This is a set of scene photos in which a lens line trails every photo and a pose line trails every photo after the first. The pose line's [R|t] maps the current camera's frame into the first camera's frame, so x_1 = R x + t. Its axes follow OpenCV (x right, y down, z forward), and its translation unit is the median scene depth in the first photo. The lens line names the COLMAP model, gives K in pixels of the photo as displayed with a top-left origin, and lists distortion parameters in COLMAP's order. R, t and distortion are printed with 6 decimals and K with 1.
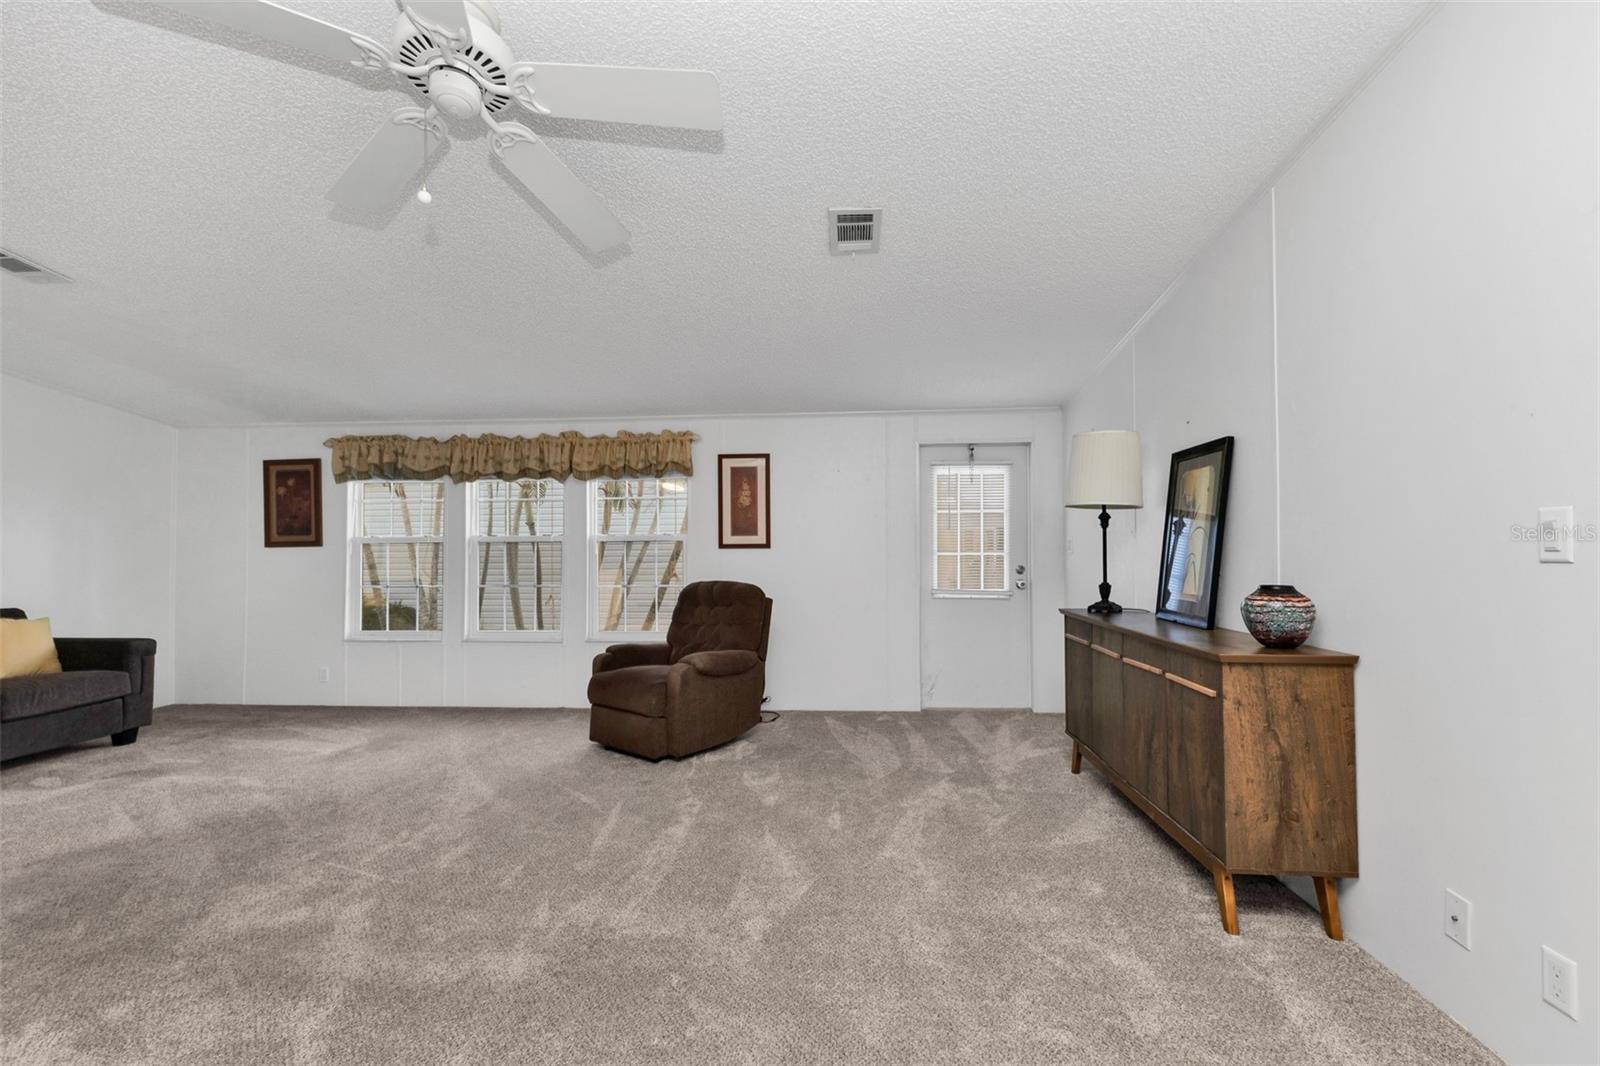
lens RADIAL K [[688.1, 0, 805.1], [0, 688.1, 536.1], [0, 0, 1]] dist [0.009121, -0.000064]
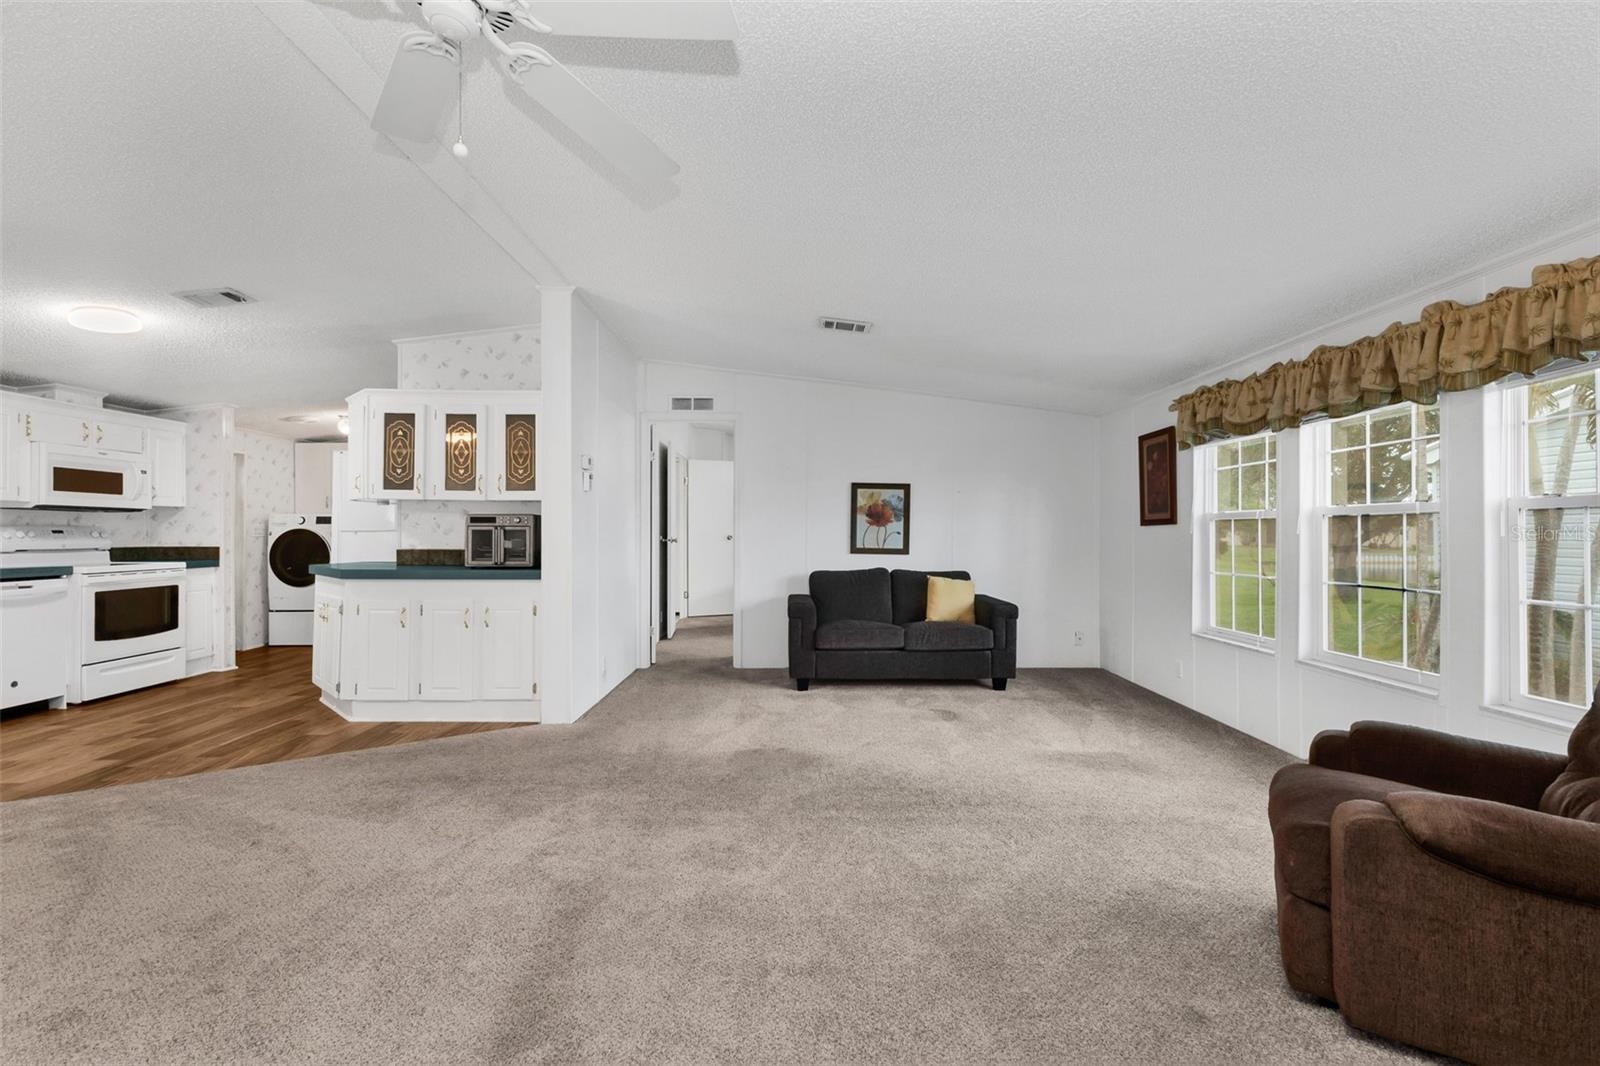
lens RADIAL K [[688.1, 0, 805.1], [0, 688.1, 536.1], [0, 0, 1]] dist [0.009121, -0.000064]
pose [[0.092079, 0.009317, -0.995708, 0.147100], [0.022795, 0.999674, 0.011462, 0.009477], [0.995491, -0.023753, 0.091837, 0.462217]]
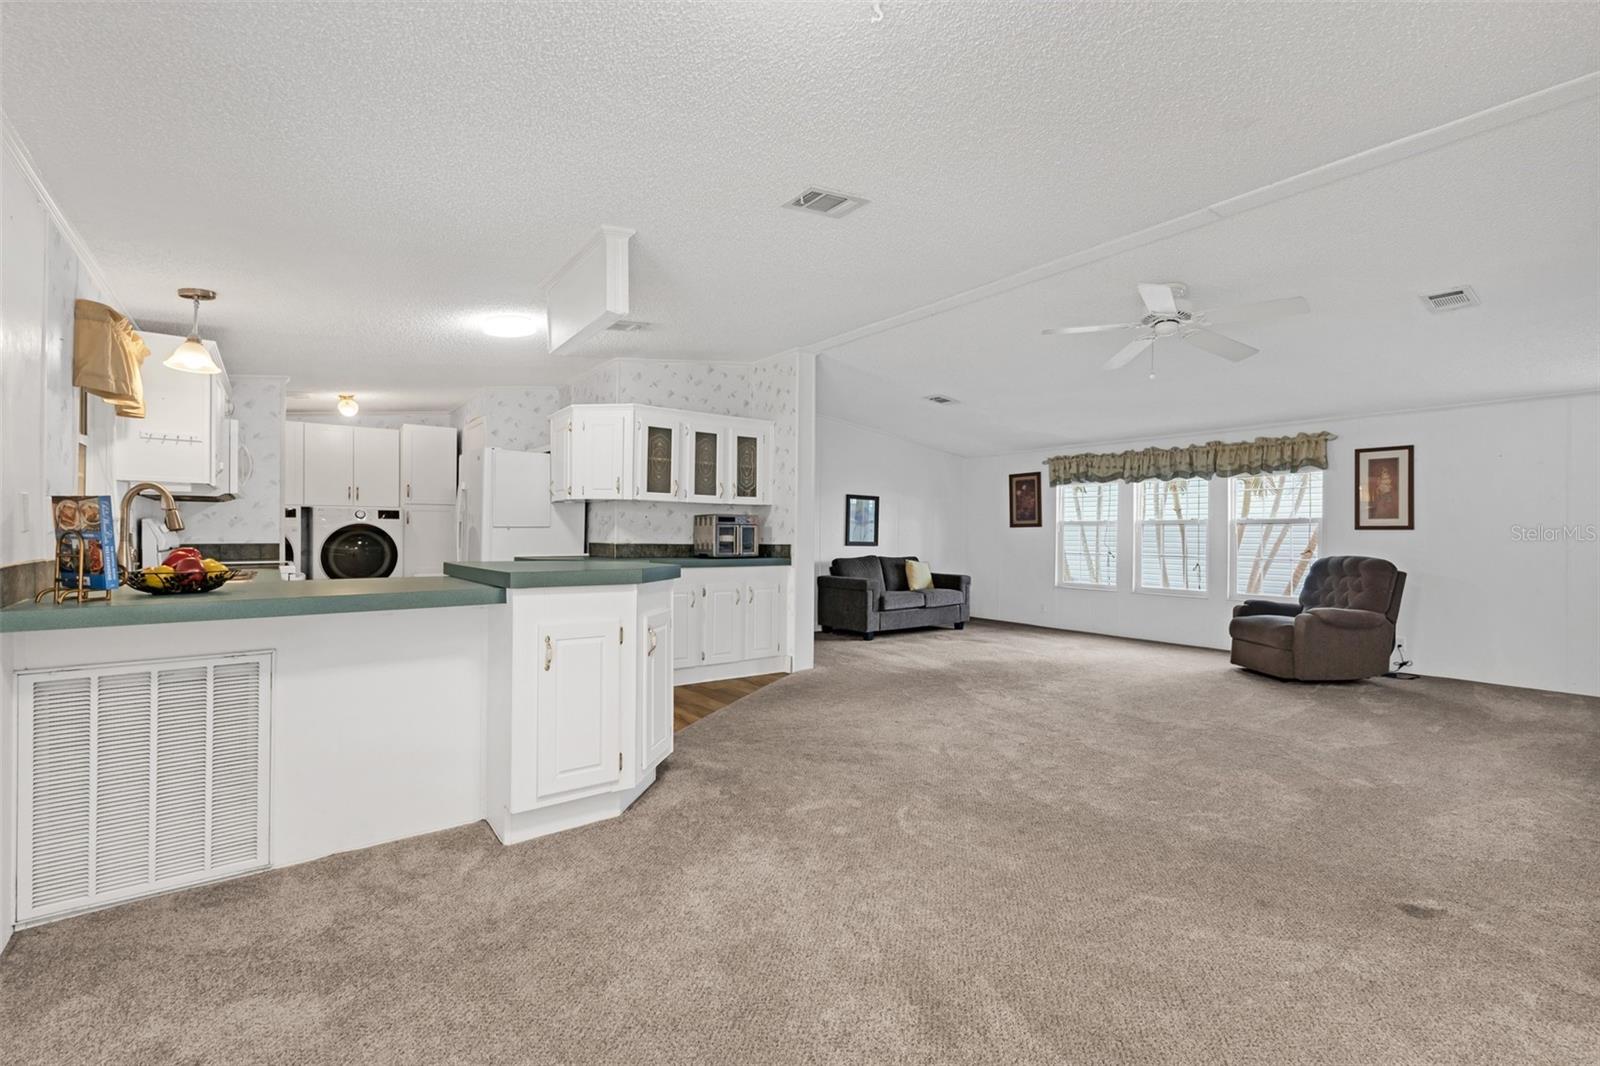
lens RADIAL K [[688.1, 0, 805.1], [0, 688.1, 536.1], [0, 0, 1]] dist [0.009121, -0.000064]
pose [[0.658433, 0.012831, -0.752530, 0.143936], [0.009788, 0.999624, 0.025608, -0.010331], [0.752576, -0.024227, 0.658060, -0.476115]]
